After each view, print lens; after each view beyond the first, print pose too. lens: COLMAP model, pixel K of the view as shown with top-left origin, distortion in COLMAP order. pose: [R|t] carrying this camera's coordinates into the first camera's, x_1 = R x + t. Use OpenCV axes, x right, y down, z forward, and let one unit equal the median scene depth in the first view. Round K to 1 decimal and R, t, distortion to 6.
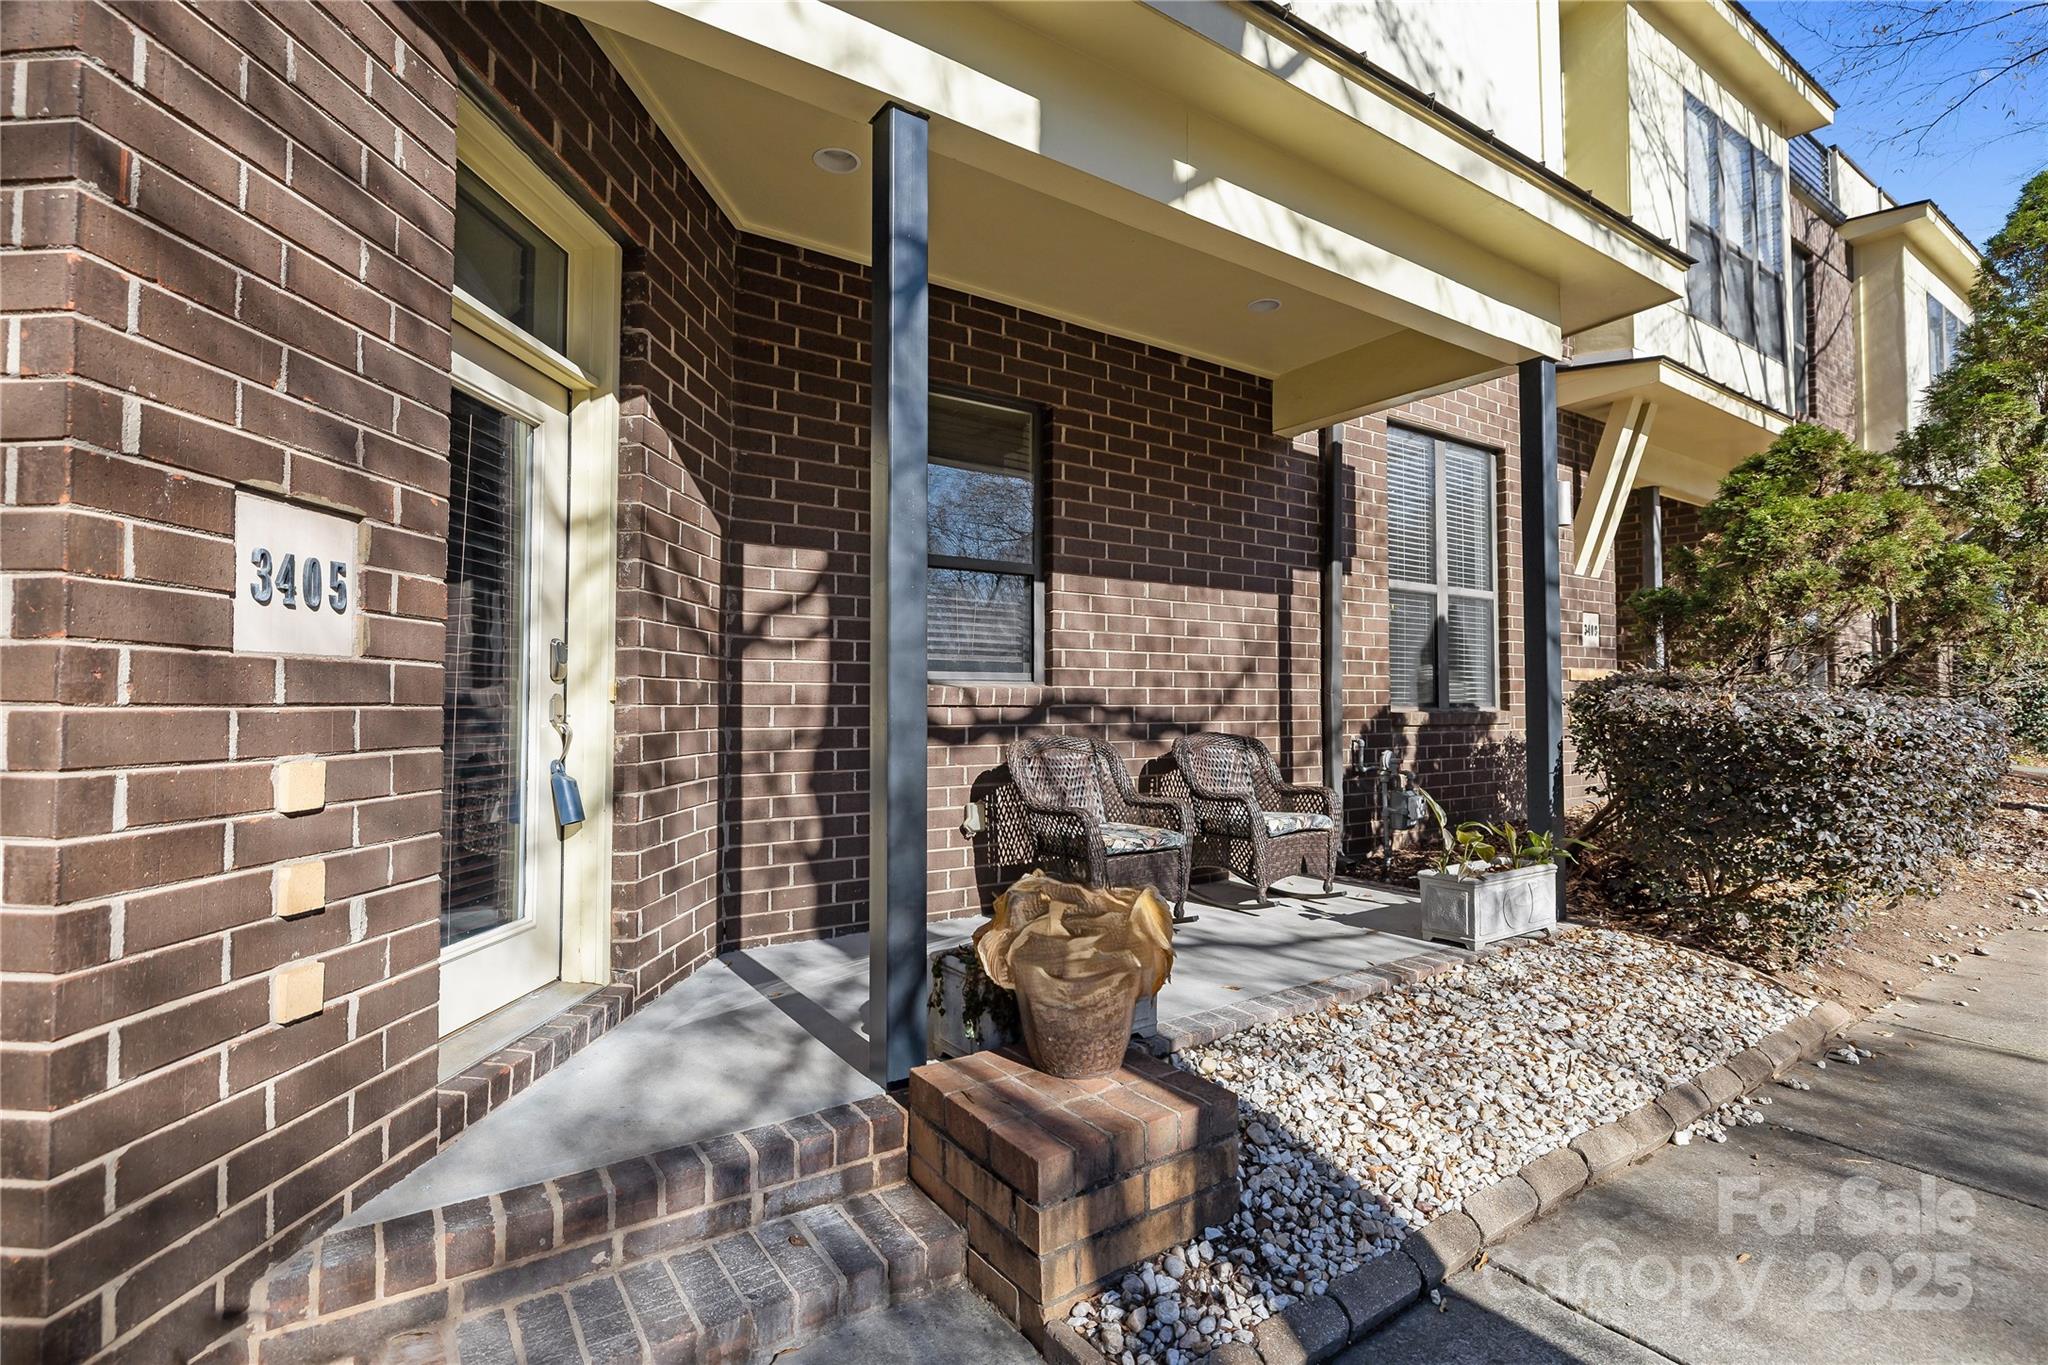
lens RADIAL K [[946.2, 0, 1024.9], [0, 946.2, 689.5], [0, 0, 1]] dist [-0.011100, -0.000205]
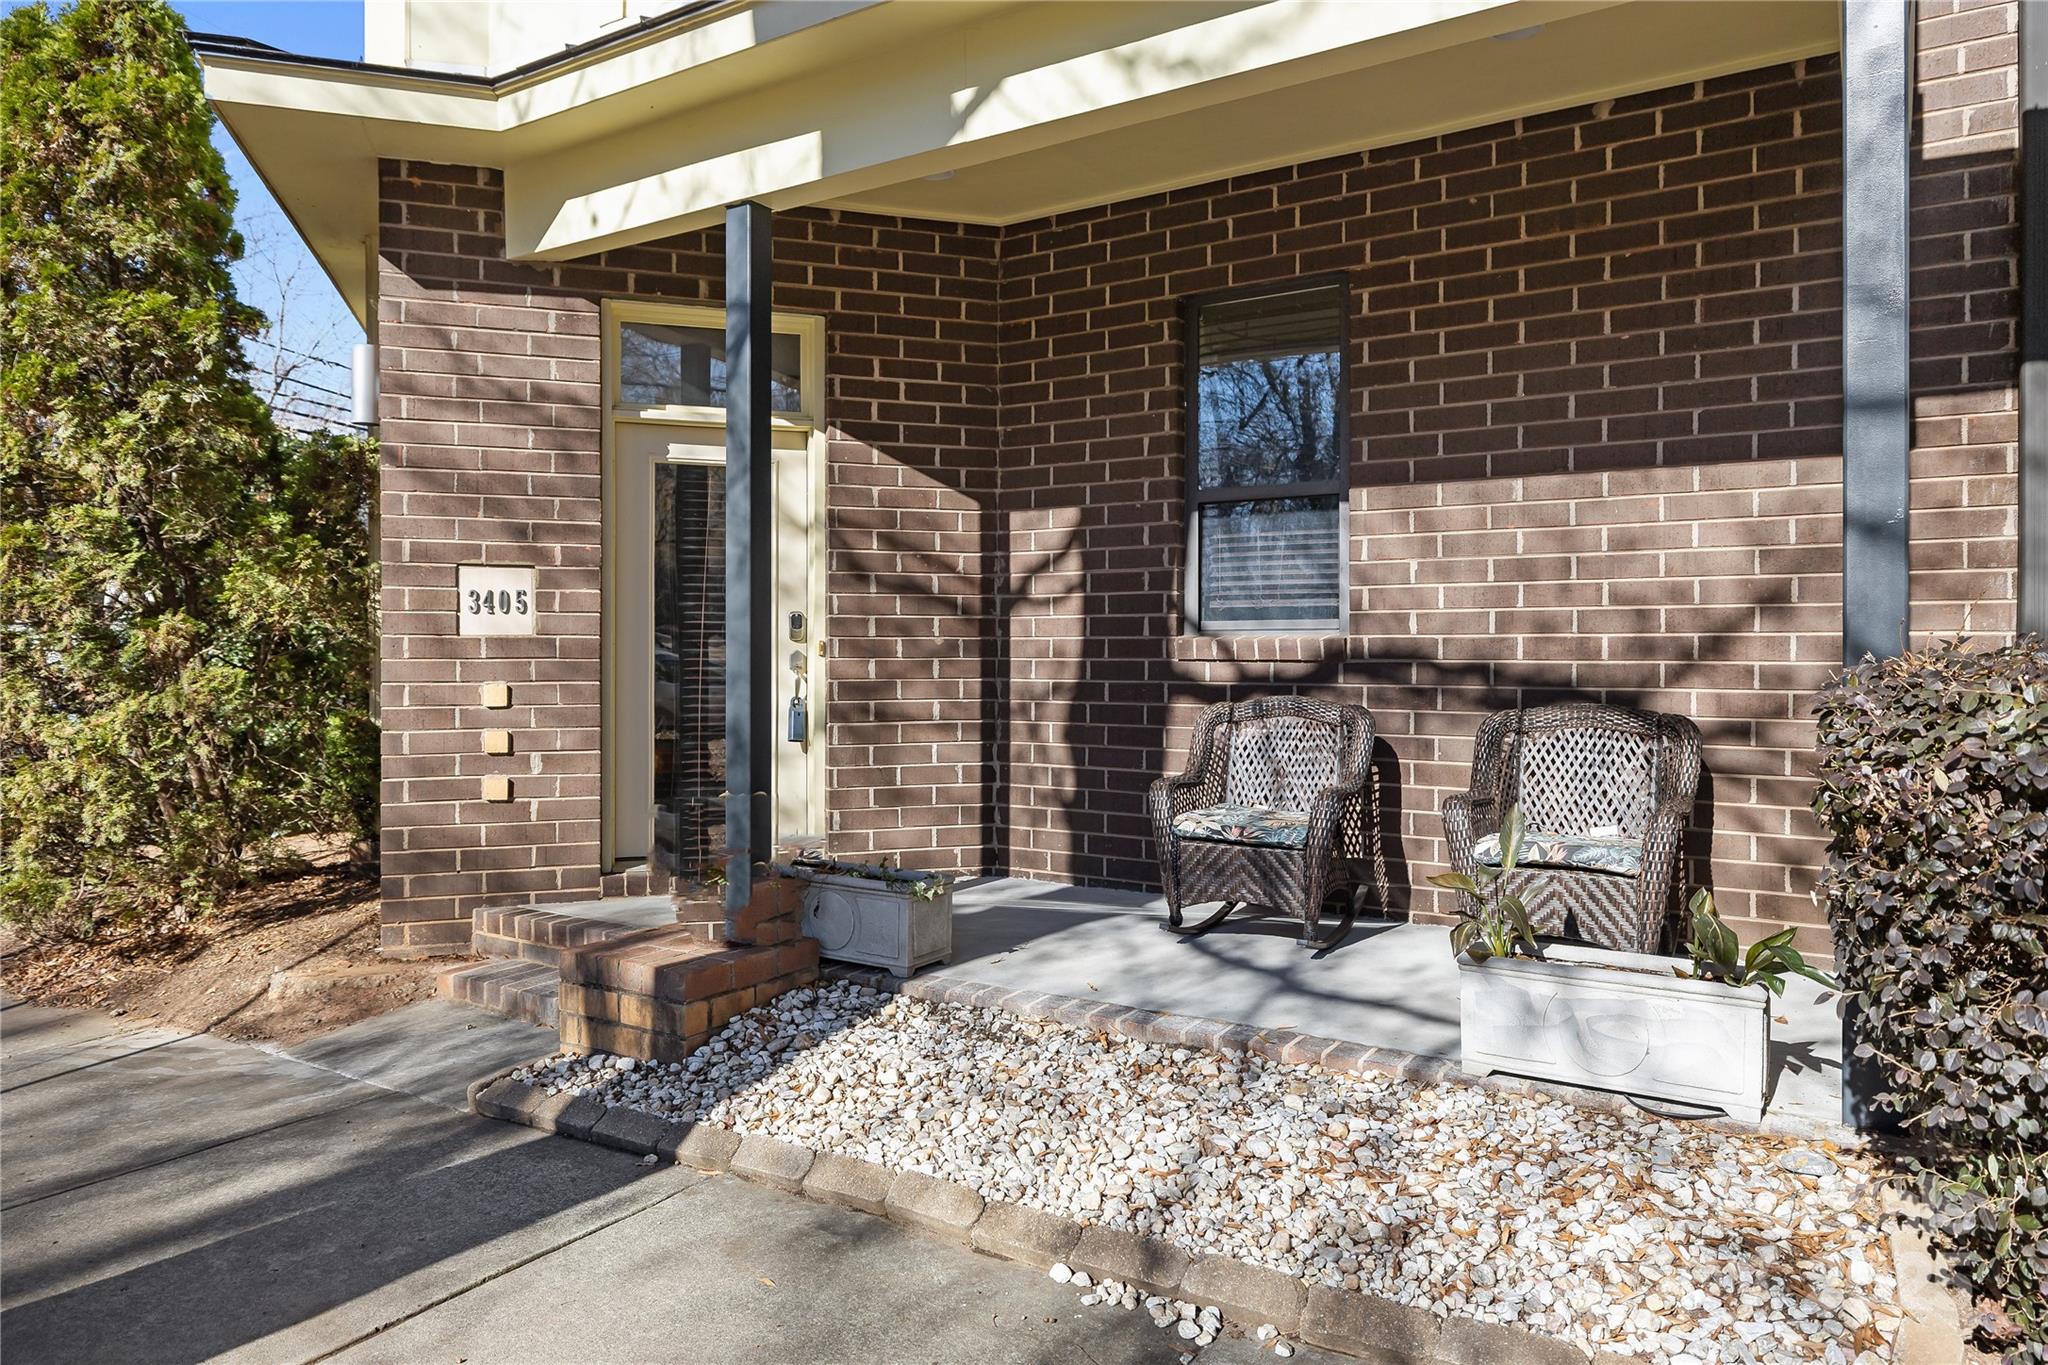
lens RADIAL K [[1277.3, 0, 1024.0], [0, 1277.3, 682.5], [0, 0, 1]] dist [-0.003356, 0.000015]
pose [[0.404411, 0.023197, -0.914283, 1.054787], [0.013344, 0.999422, 0.031259, -0.001771], [0.914480, -0.024842, 0.403868, 0.399040]]
